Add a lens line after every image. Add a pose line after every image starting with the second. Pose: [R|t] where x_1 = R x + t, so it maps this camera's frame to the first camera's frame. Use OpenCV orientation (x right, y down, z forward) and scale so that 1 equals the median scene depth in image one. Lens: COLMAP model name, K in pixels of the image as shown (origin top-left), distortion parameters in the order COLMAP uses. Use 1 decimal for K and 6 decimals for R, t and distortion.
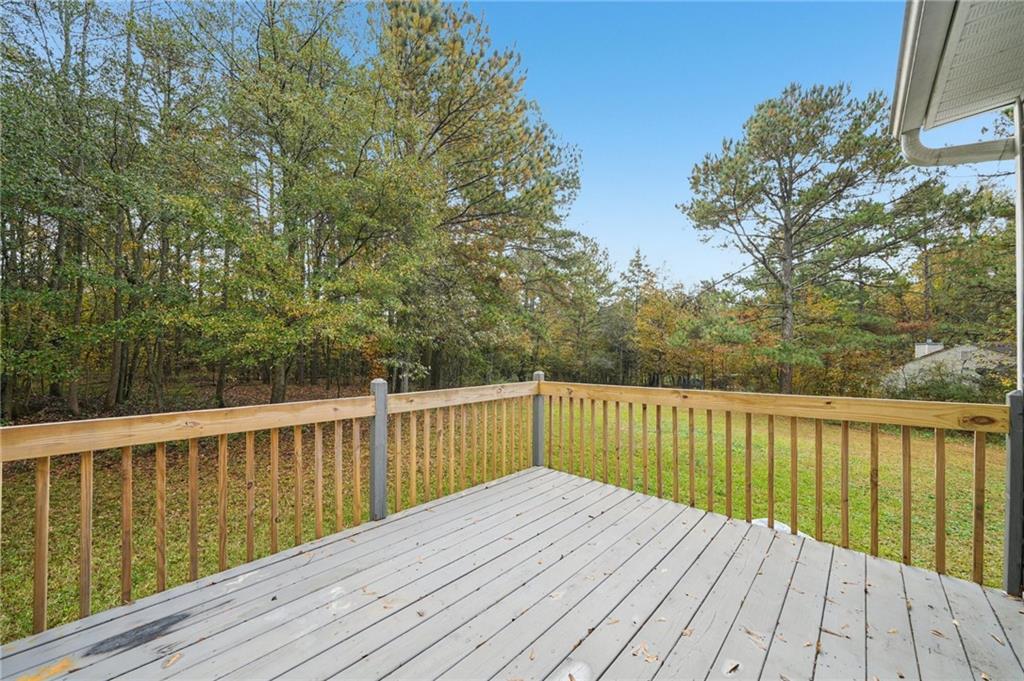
lens RADIAL K [[349.5, 0, 506.1], [0, 349.5, 345.6], [0, 0, 1]] dist [-0.000659, 0.000078]
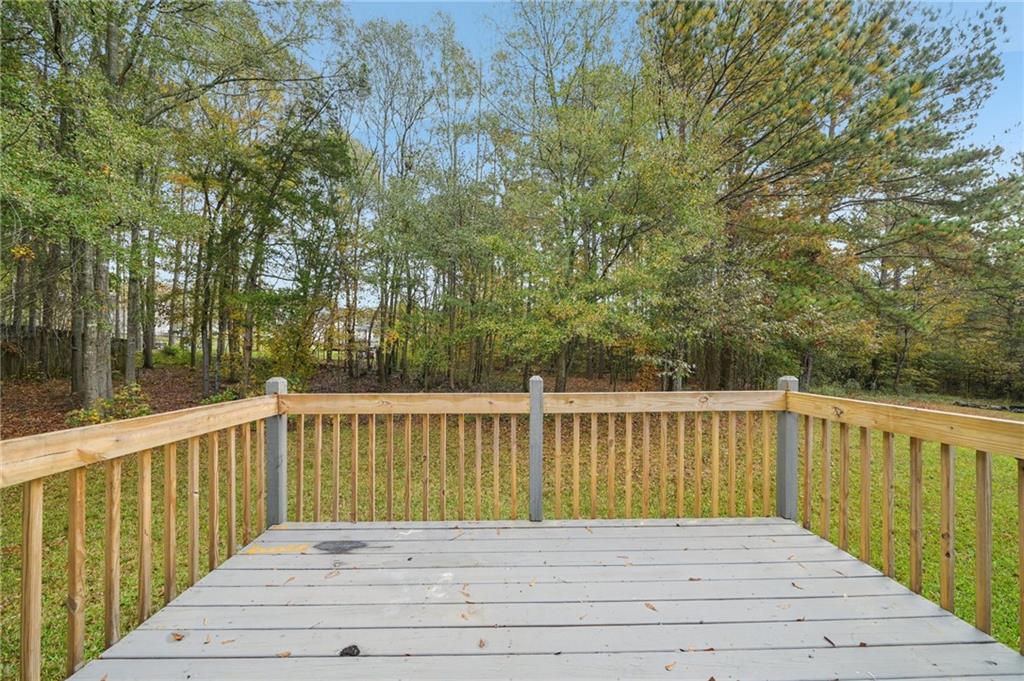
lens RADIAL K [[348.4, 0, 511.2], [0, 348.4, 342.7], [0, 0, 1]] dist [-0.002096, 0.000050]
pose [[0.733330, -0.015989, -0.679685, 0.203181], [0.016435, 0.999848, -0.005788, 0.004942], [0.679675, -0.006926, 0.733481, 0.196630]]
